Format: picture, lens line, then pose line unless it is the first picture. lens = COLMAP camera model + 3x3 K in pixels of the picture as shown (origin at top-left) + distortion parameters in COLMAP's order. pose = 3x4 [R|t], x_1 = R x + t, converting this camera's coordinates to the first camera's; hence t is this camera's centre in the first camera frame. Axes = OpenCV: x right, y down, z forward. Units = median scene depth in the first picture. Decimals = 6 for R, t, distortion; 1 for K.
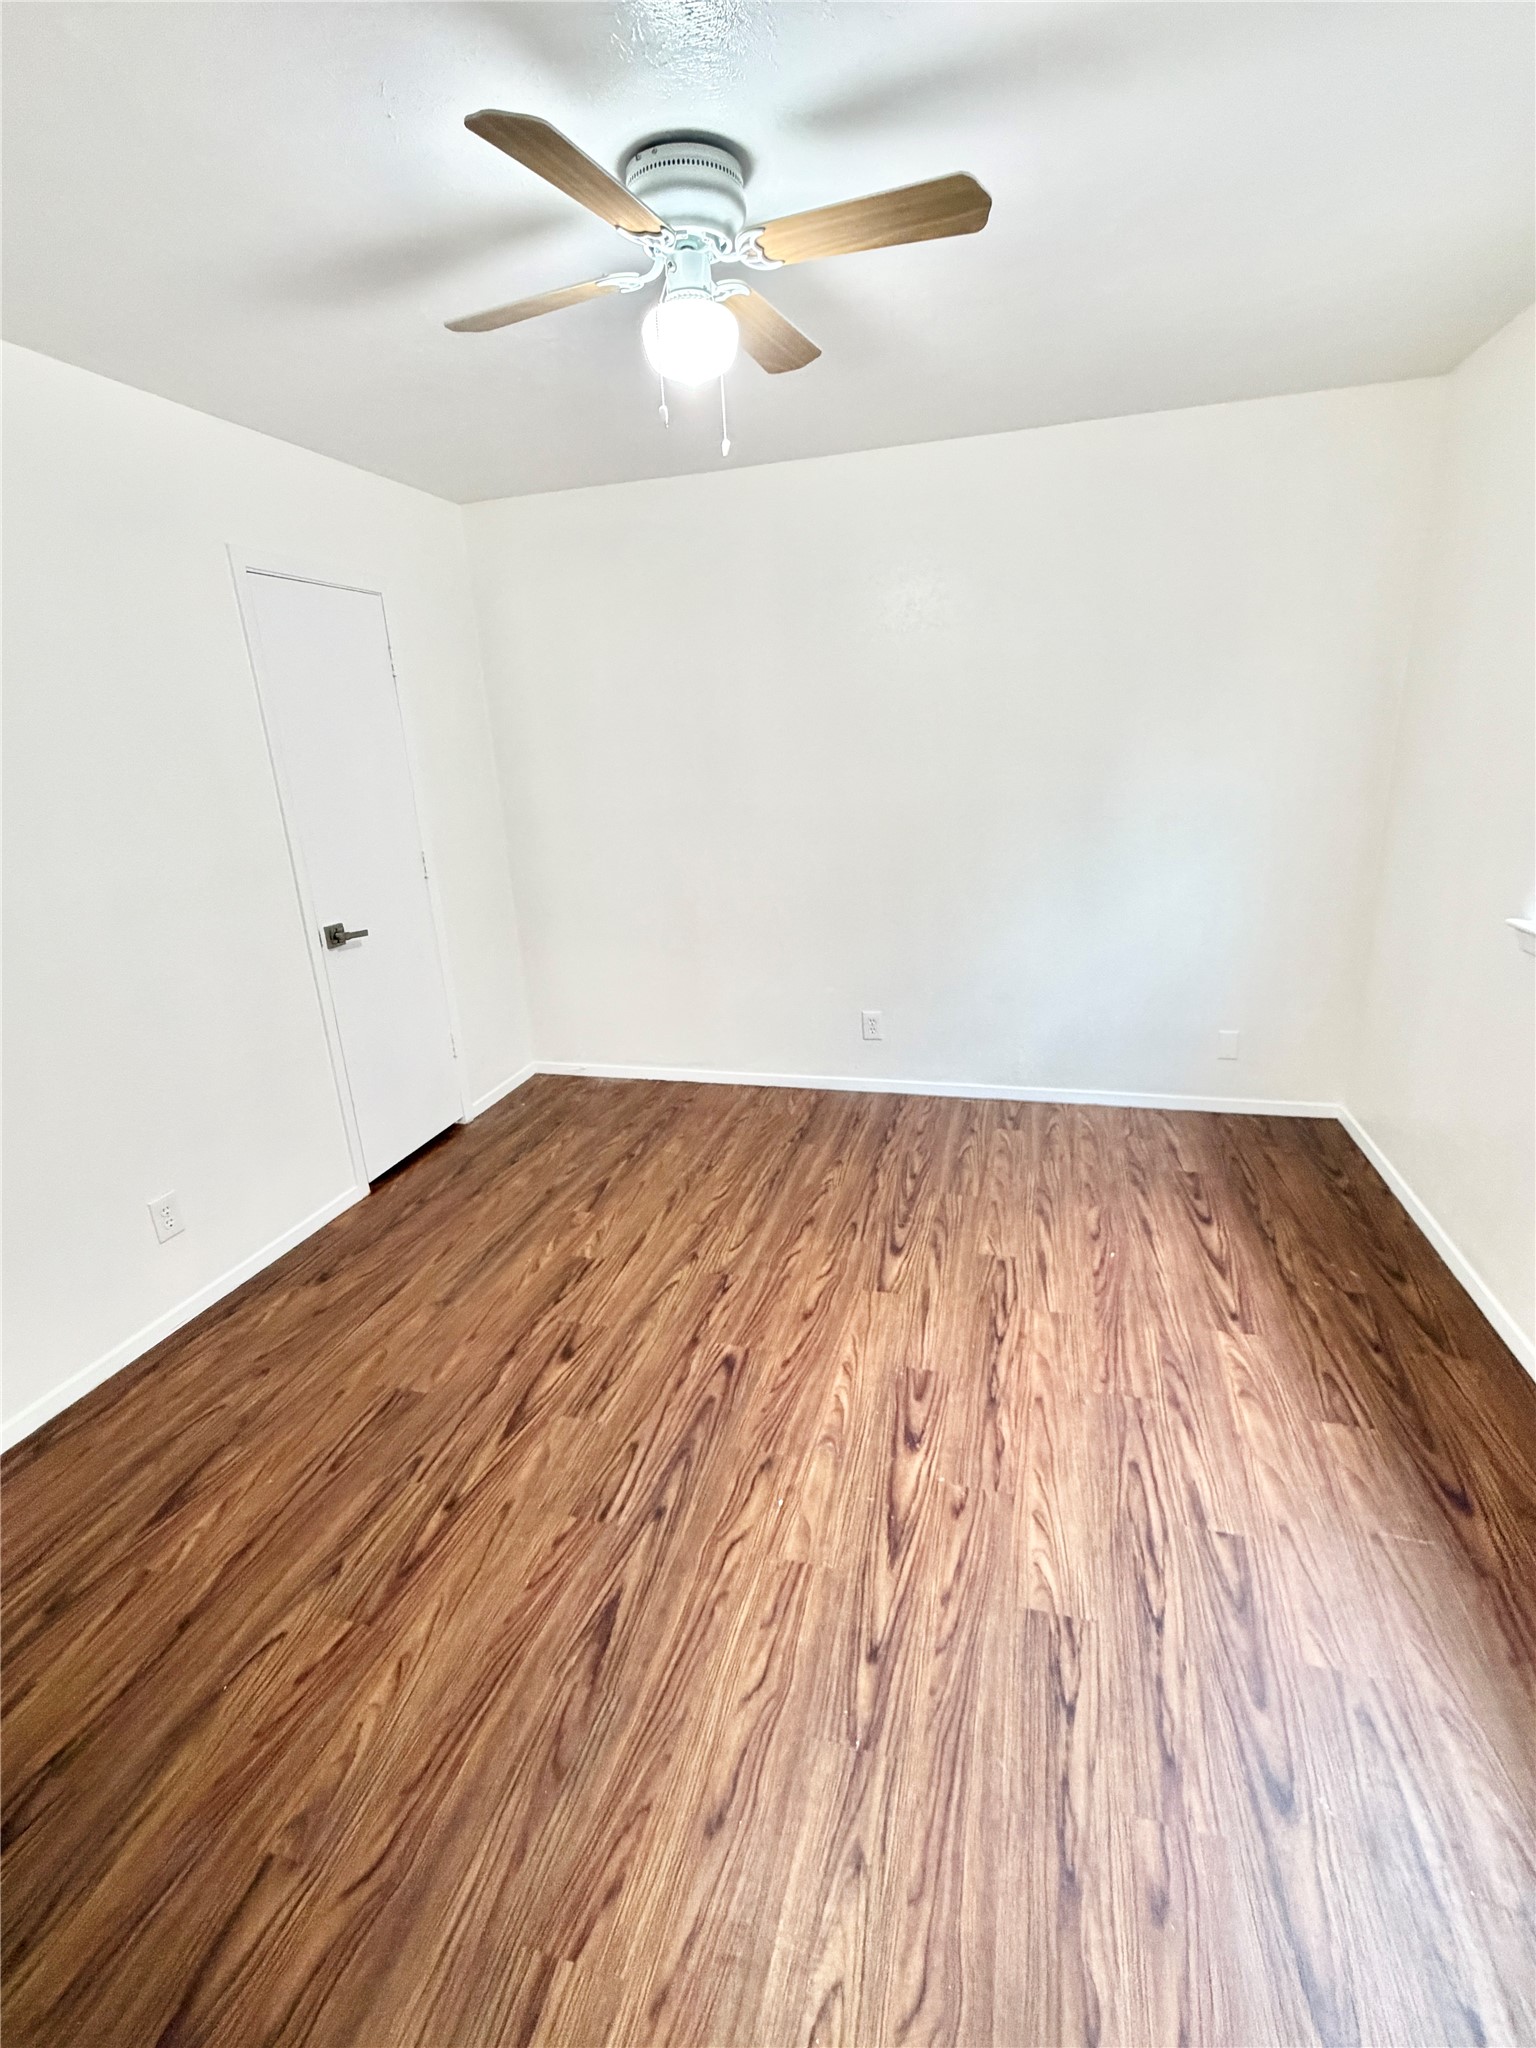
lens RADIAL K [[898.5, 0, 768.0], [0, 898.5, 1024.0], [0, 0, 1]] dist [-0.001258, 0.000190]
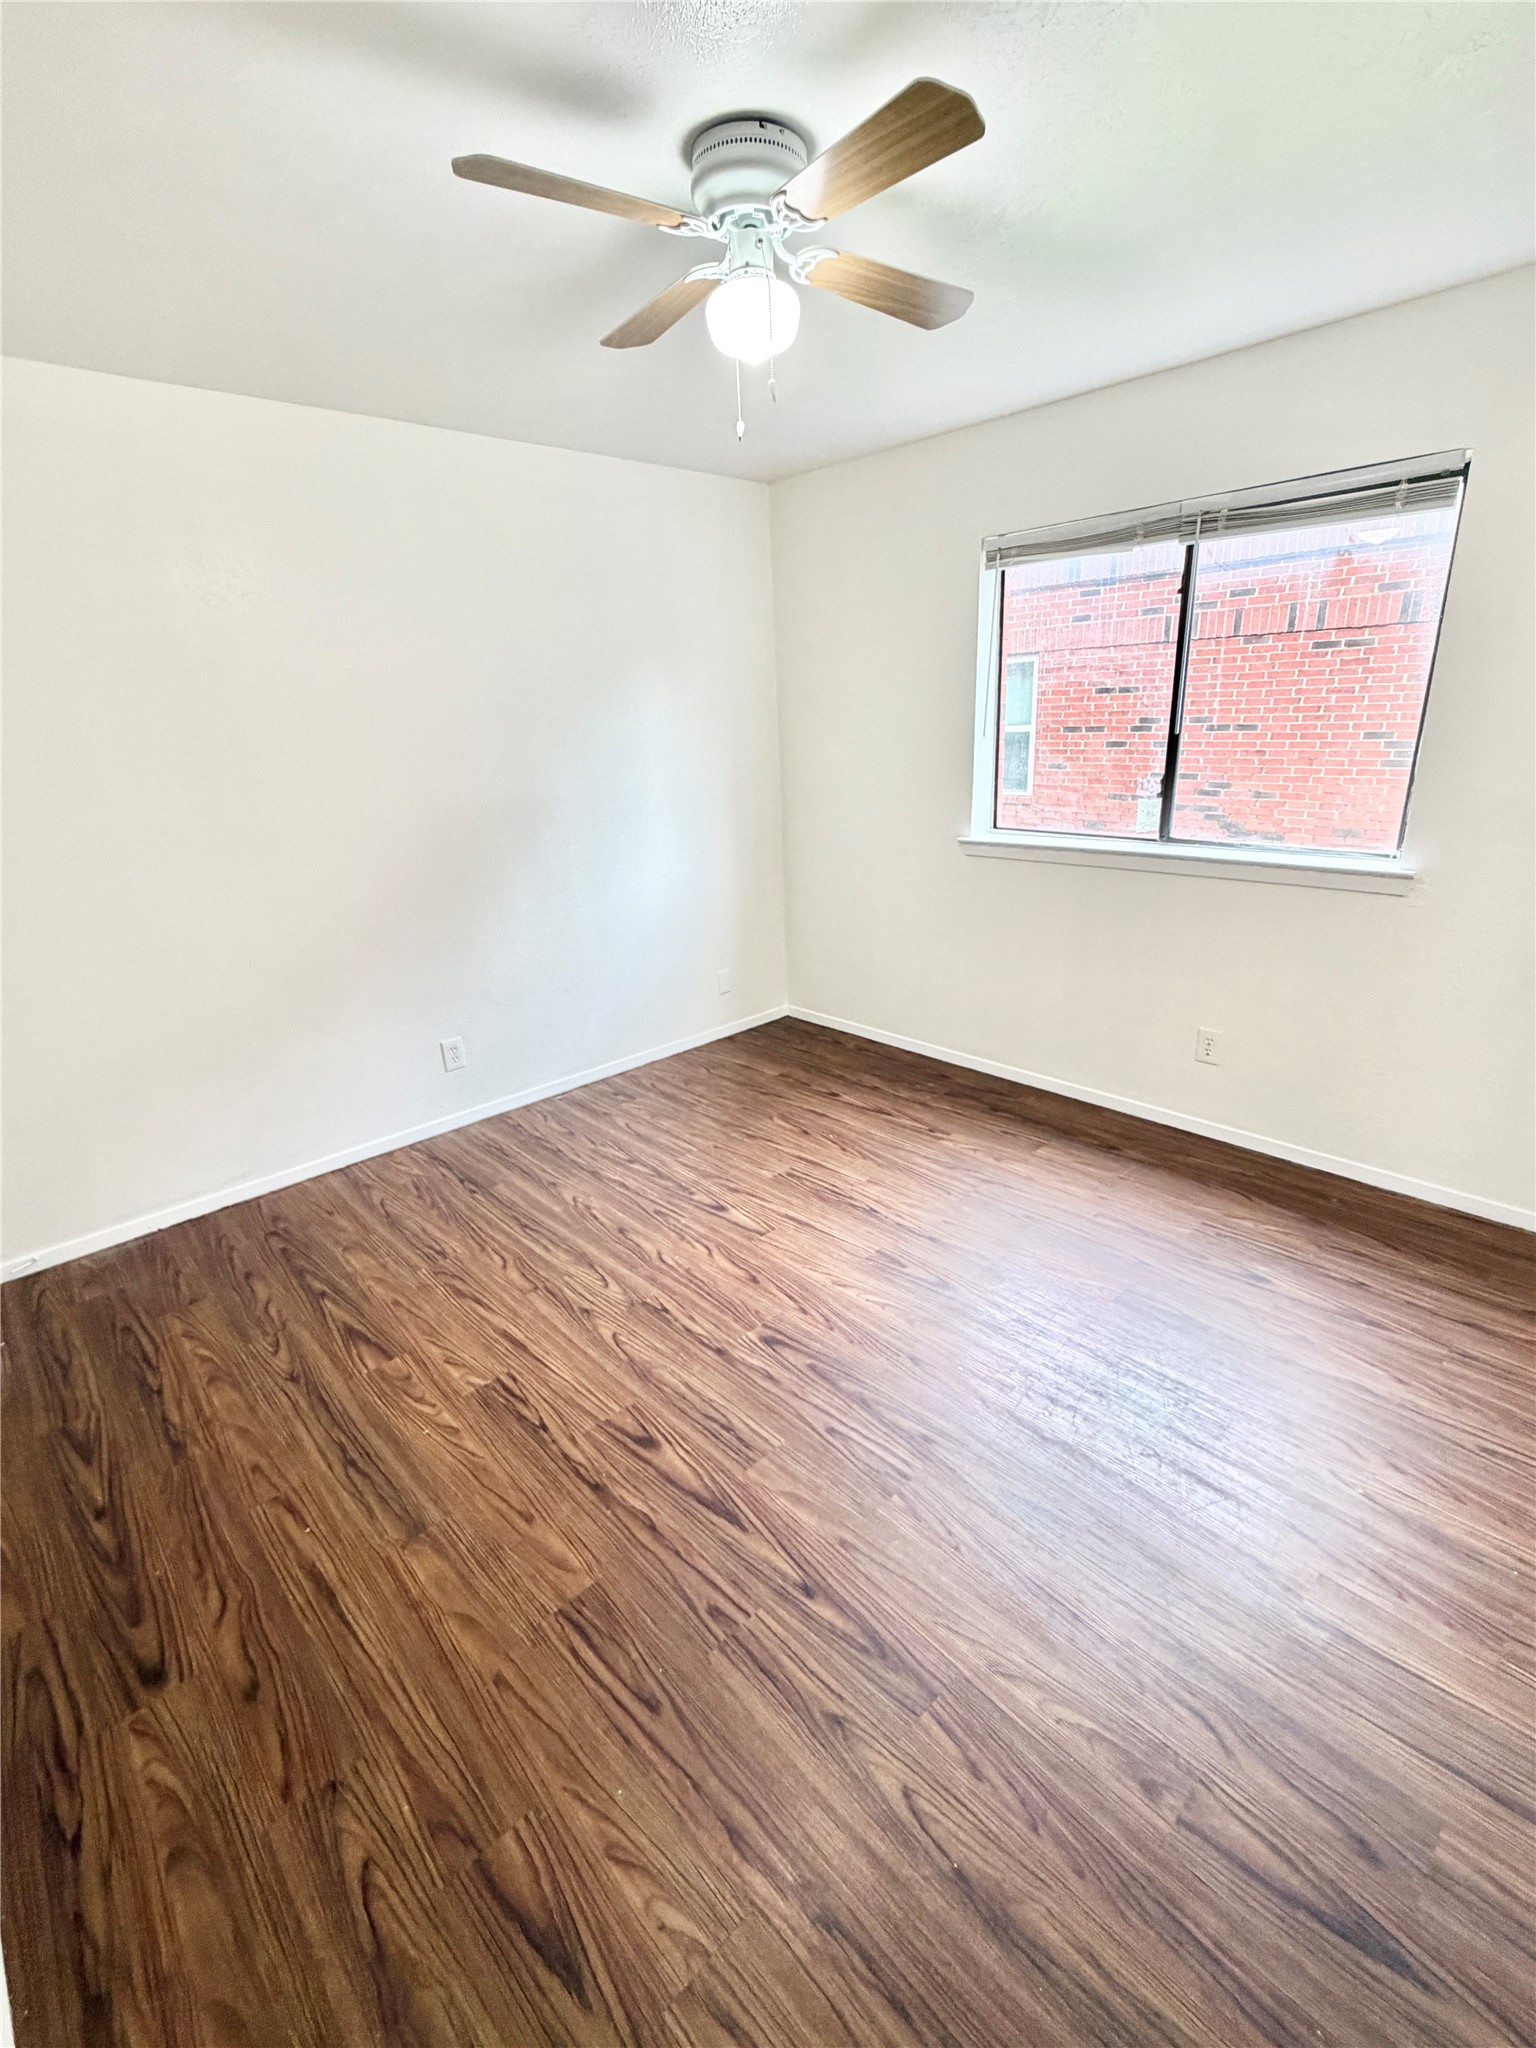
lens RADIAL K [[898.5, 0, 768.0], [0, 898.5, 1024.0], [0, 0, 1]] dist [-0.001258, 0.000190]
pose [[0.538062, -0.254850, 0.803455, -0.626201], [0.276299, 0.953859, 0.117523, -0.065981], [-0.796334, 0.158760, 0.583651, 0.295668]]
